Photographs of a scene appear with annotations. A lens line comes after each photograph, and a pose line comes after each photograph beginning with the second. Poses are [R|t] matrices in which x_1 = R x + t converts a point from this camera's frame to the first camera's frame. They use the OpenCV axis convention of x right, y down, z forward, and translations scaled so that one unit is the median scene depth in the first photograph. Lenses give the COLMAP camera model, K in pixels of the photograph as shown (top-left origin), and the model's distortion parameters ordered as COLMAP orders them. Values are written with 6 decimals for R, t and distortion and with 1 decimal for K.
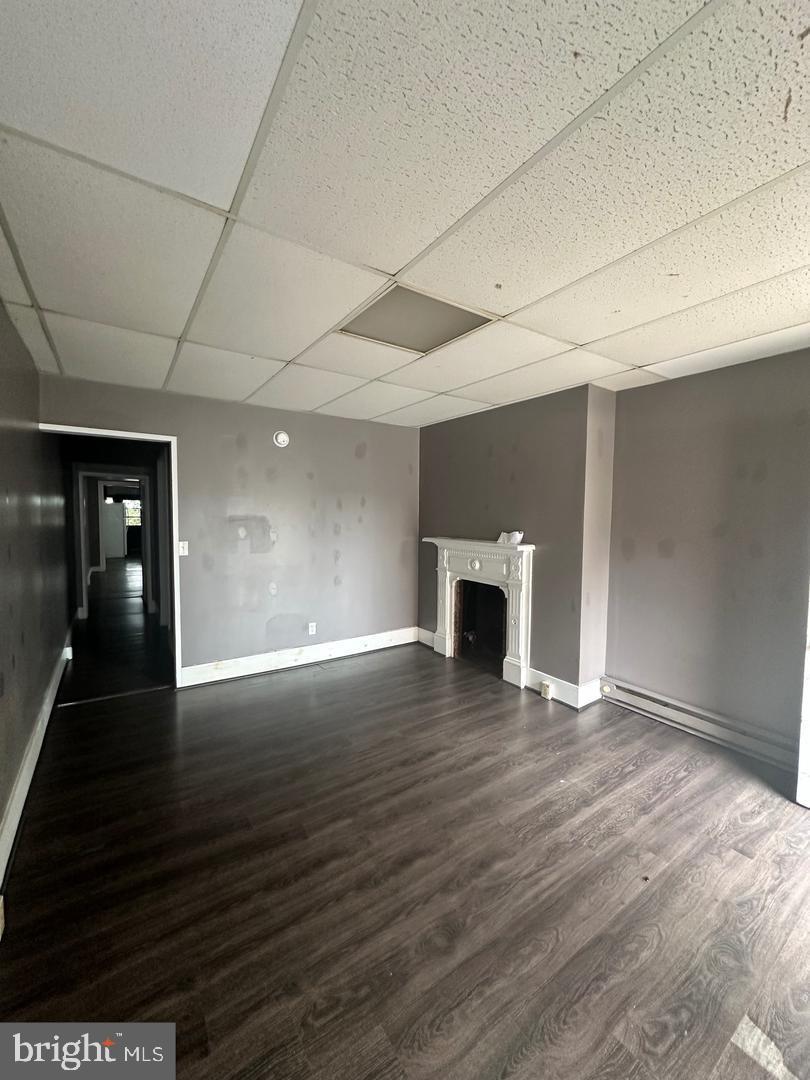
lens RADIAL K [[433.9, 0, 405.7], [0, 433.9, 541.0], [0, 0, 1]] dist [0.001406, 0.000029]
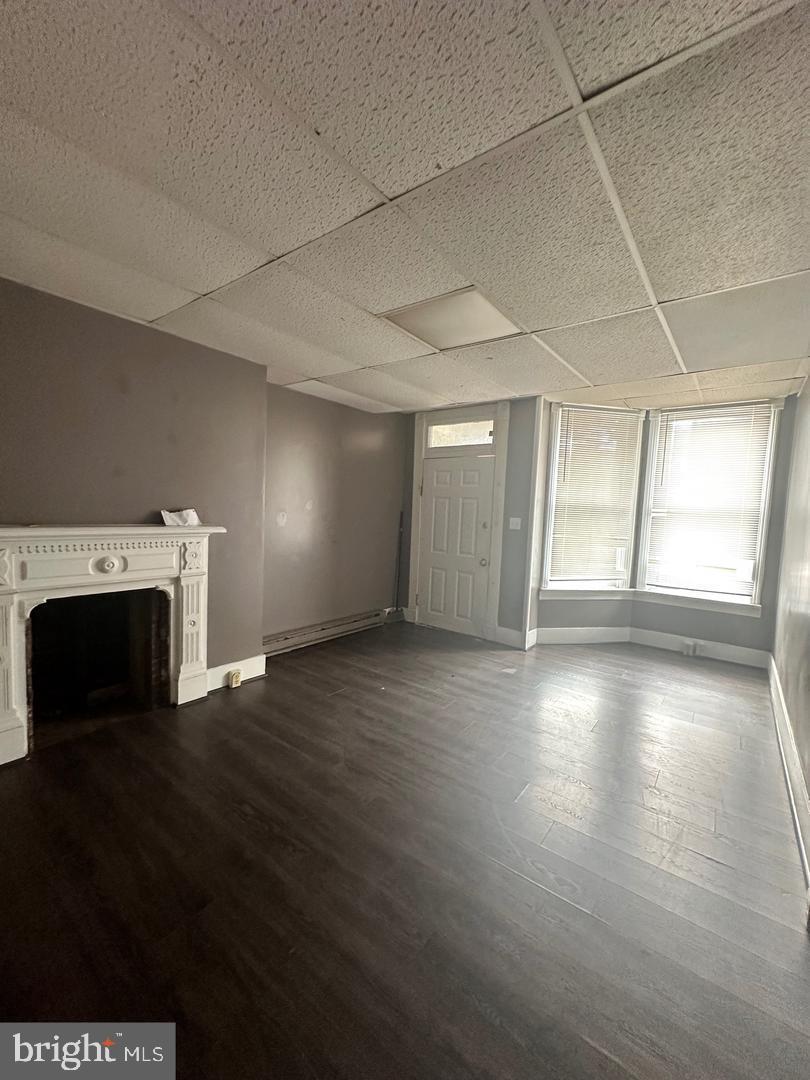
lens RADIAL K [[433.9, 0, 405.4], [0, 433.9, 538.5], [0, 0, 1]] dist [0.001406, 0.000029]
pose [[-0.311044, -0.087569, 0.946353, -0.597961], [0.014649, 0.995186, 0.096902, -0.039377], [-0.950283, 0.044004, -0.308264, 0.850144]]
